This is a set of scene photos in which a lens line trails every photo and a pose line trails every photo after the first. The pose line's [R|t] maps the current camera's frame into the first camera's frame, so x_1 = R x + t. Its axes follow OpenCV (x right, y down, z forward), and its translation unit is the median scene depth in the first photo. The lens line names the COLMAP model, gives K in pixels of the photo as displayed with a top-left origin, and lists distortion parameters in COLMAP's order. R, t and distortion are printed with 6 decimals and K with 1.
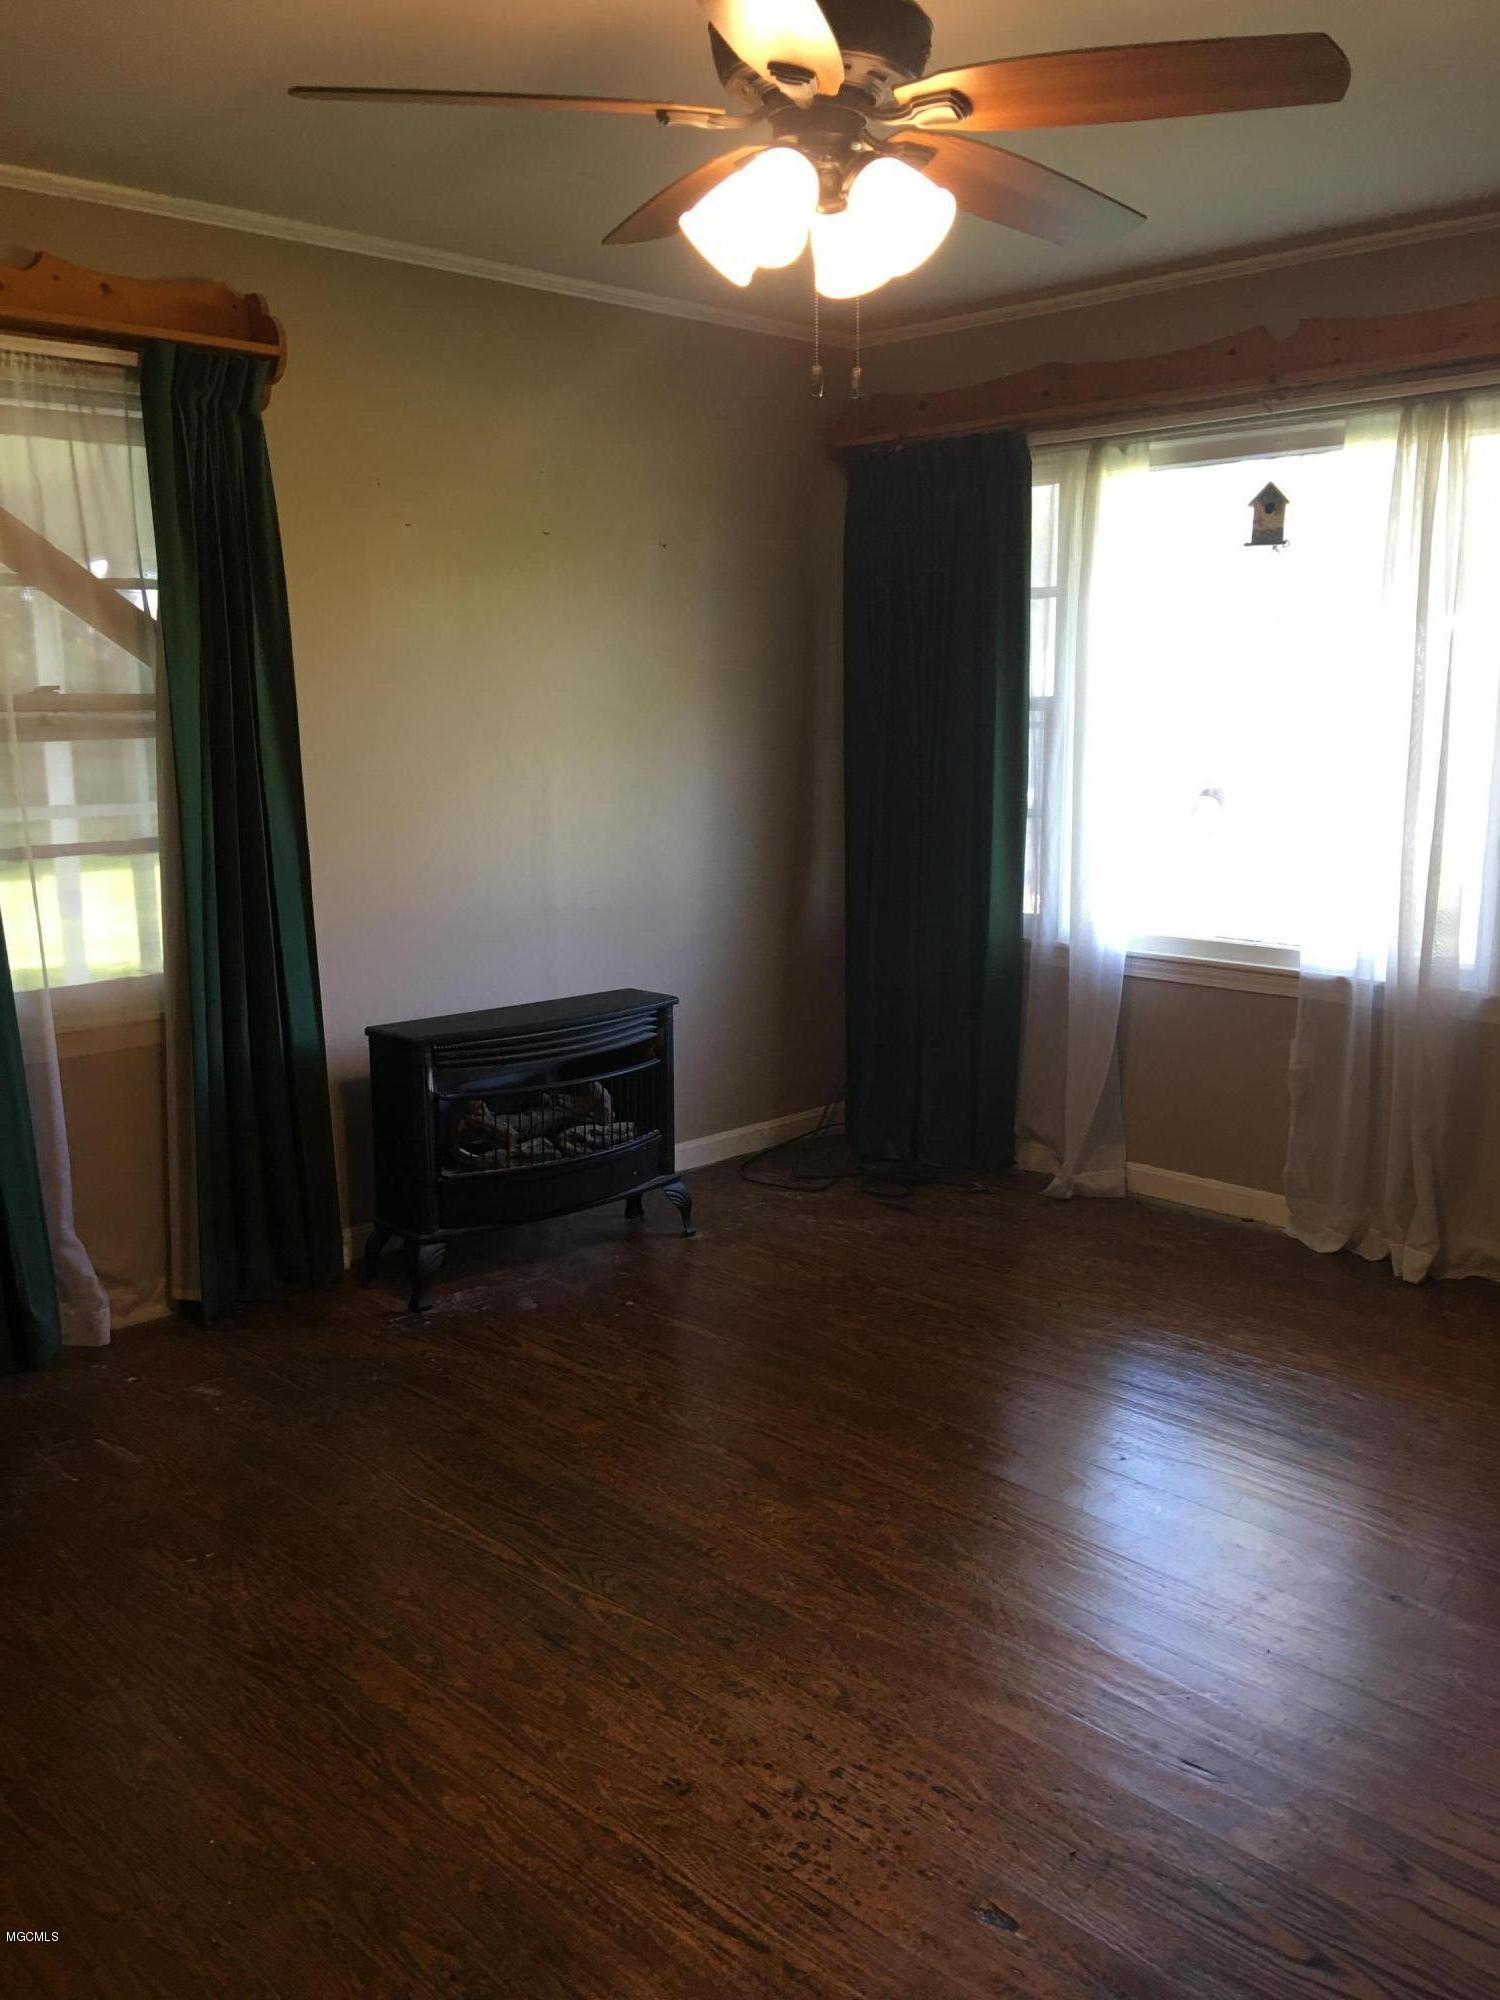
lens RADIAL K [[1695.2, 0, 758.4], [0, 1695.2, 1005.6], [0, 0, 1]] dist [0.045055, -0.054138]
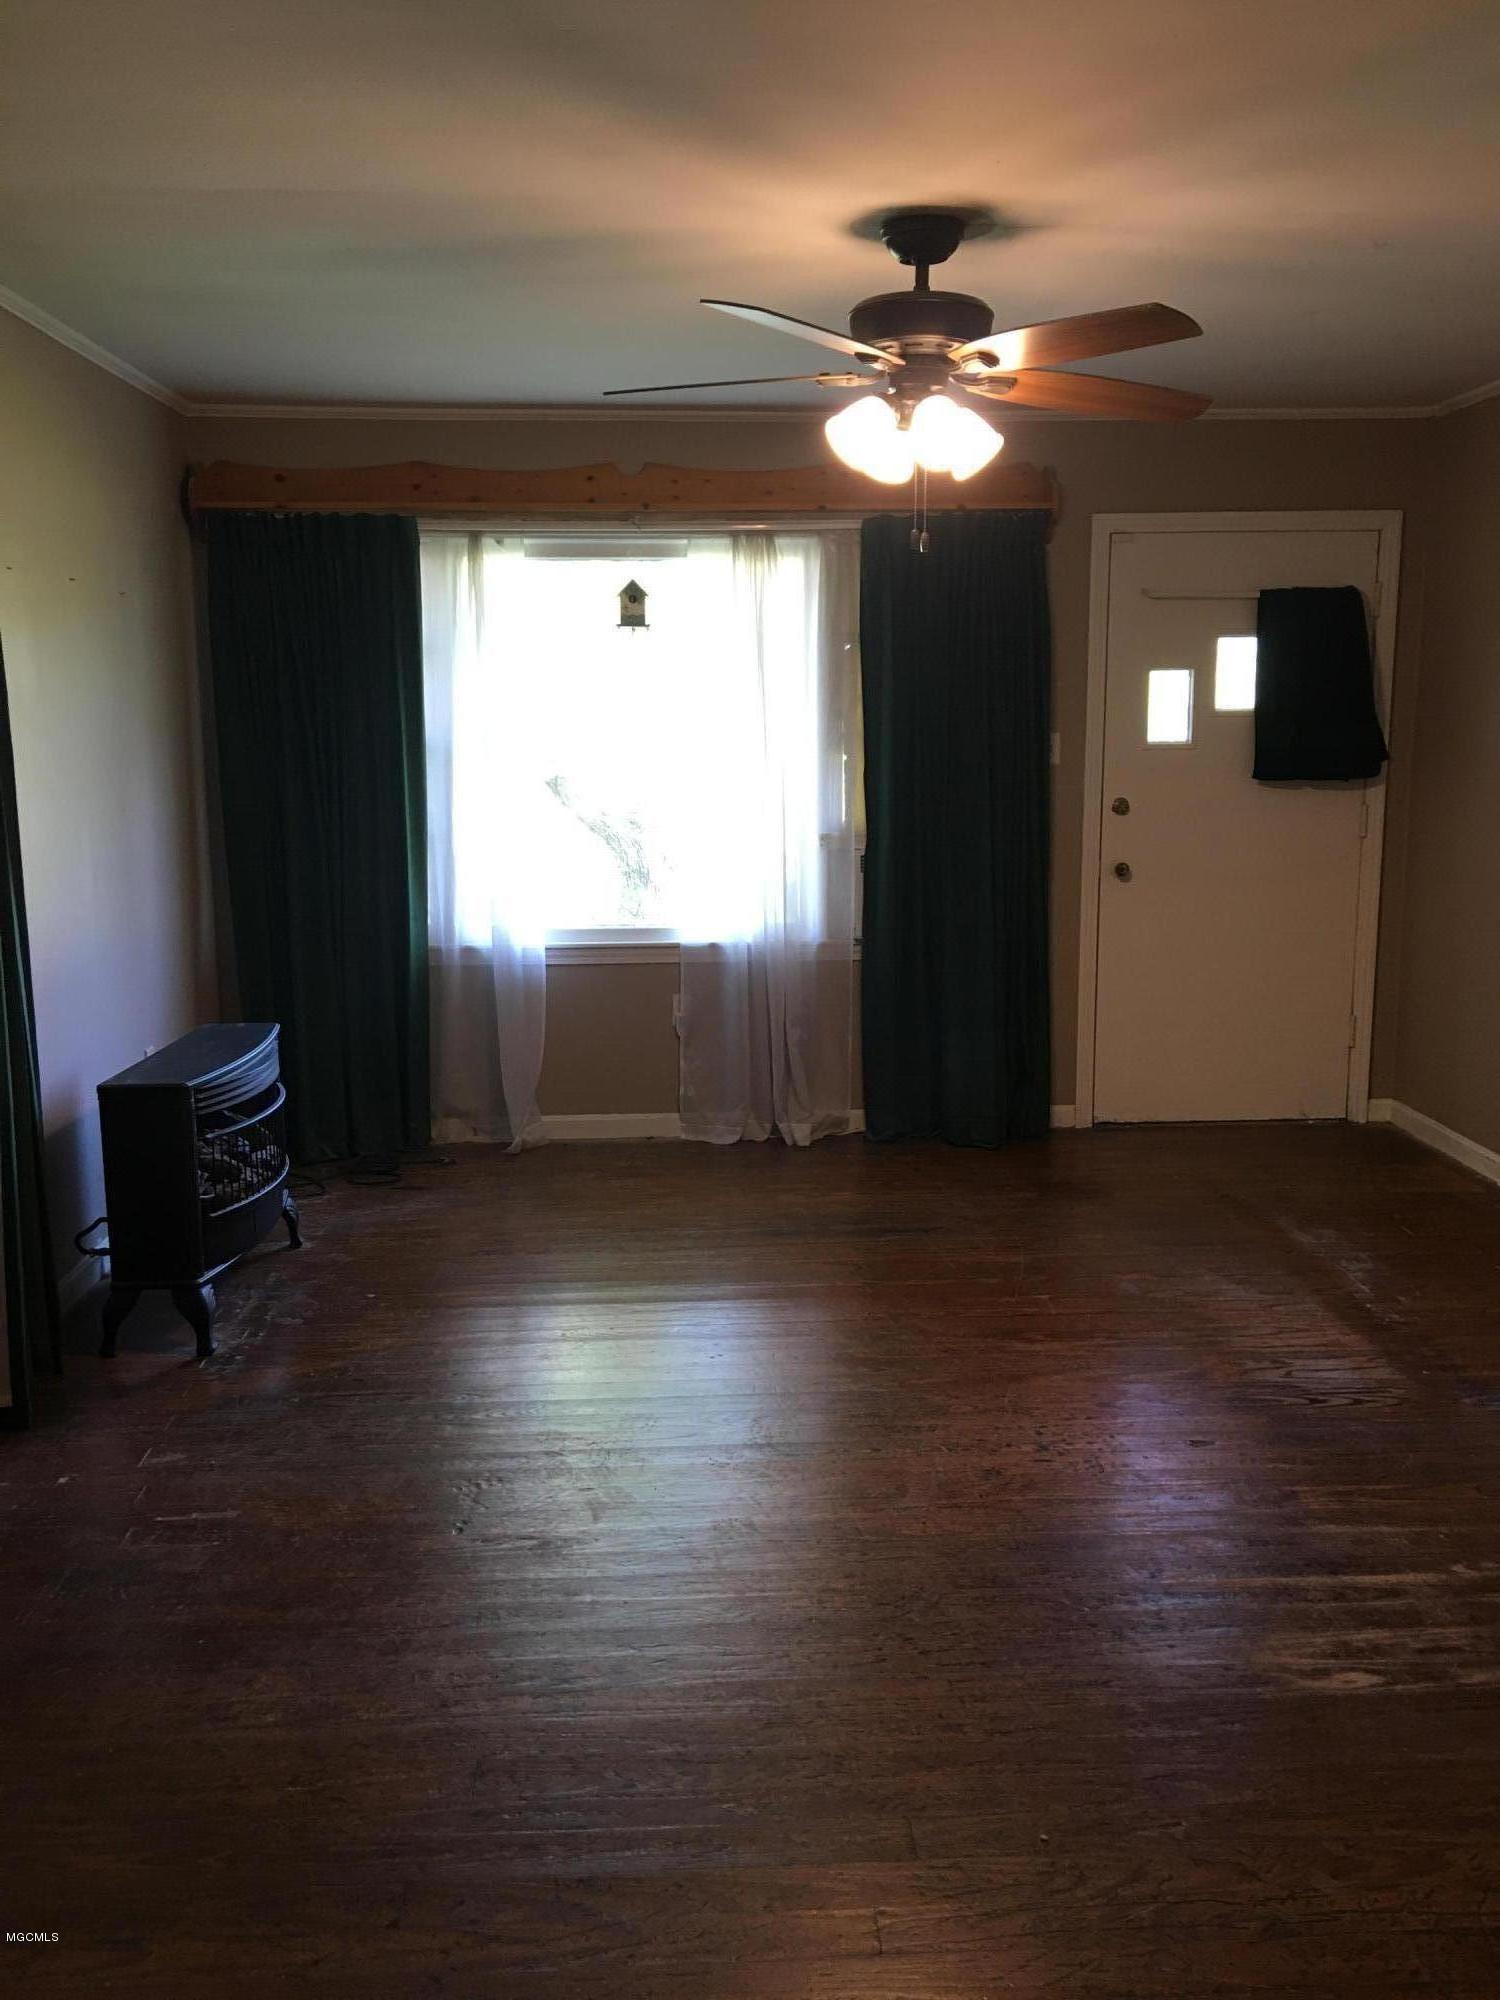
lens RADIAL K [[1695.2, 0, 741.1], [0, 1695.2, 1007.9], [0, 0, 1]] dist [0.045055, -0.054138]
pose [[0.663924, -0.126260, 0.737064, -0.640357], [0.138497, 0.989353, 0.044724, -0.022507], [-0.734862, 0.072388, 0.674342, 0.063229]]
